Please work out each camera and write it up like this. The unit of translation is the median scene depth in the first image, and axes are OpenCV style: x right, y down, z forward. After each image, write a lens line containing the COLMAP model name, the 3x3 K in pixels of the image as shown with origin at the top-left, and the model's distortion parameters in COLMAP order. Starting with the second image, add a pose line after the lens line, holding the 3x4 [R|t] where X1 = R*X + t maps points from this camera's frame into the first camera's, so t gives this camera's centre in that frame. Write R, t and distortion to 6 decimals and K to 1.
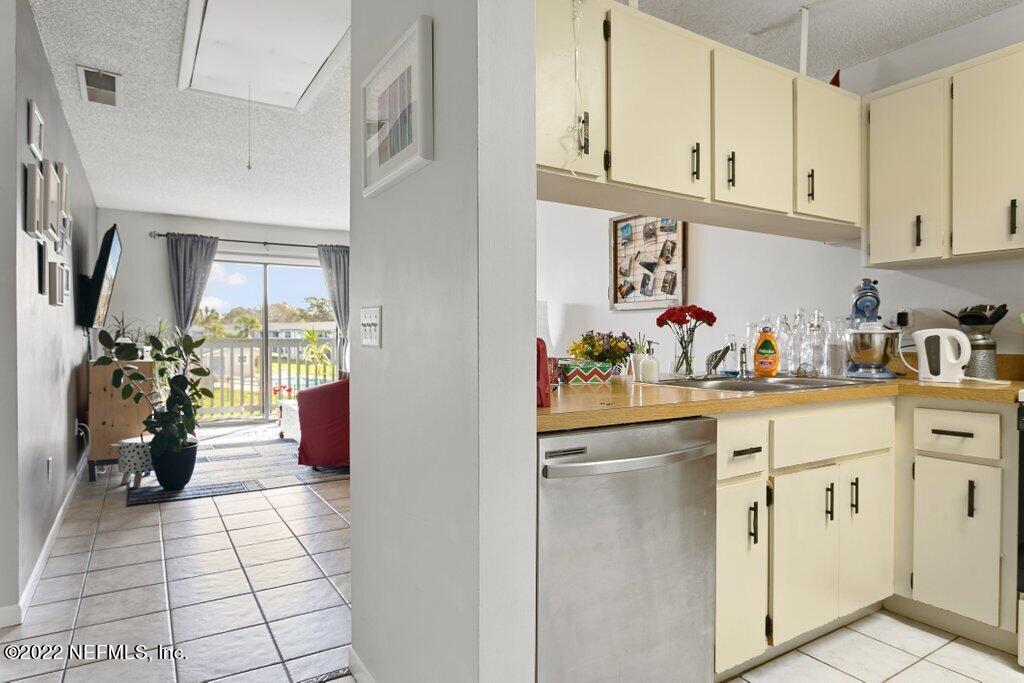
lens RADIAL K [[595.4, 0, 512.0], [0, 595.4, 341.5], [0, 0, 1]] dist [-0.001644, -0.000325]
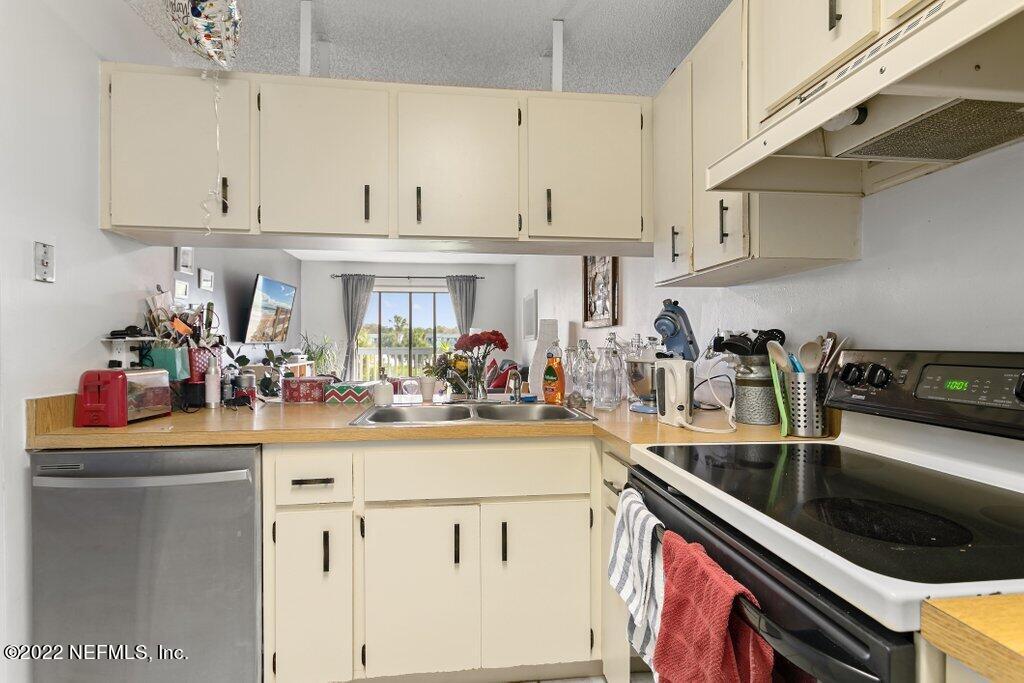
lens RADIAL K [[492.4, 0, 506.2], [0, 492.4, 337.6], [0, 0, 1]] dist [-0.000282, -0.000006]
pose [[0.904111, -0.002465, -0.427291, 0.428200], [-0.003802, 0.999897, -0.013812, -0.022872], [0.427281, 0.014112, 0.904009, 0.143712]]
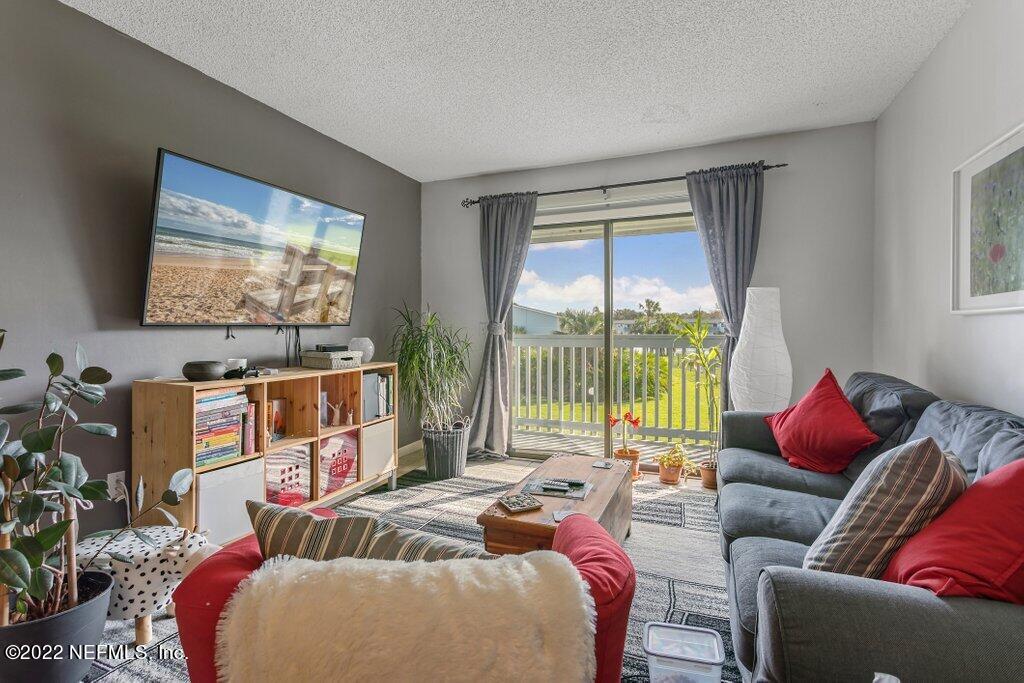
lens RADIAL K [[475.9, 0, 512.0], [0, 475.9, 341.5], [0, 0, 1]] dist [-0.000277, -0.000022]
pose [[0.584761, 0.024183, -0.810845, -0.084694], [-0.004948, 0.999643, 0.026246, -0.021294], [0.811190, -0.011336, 0.584672, 1.010303]]
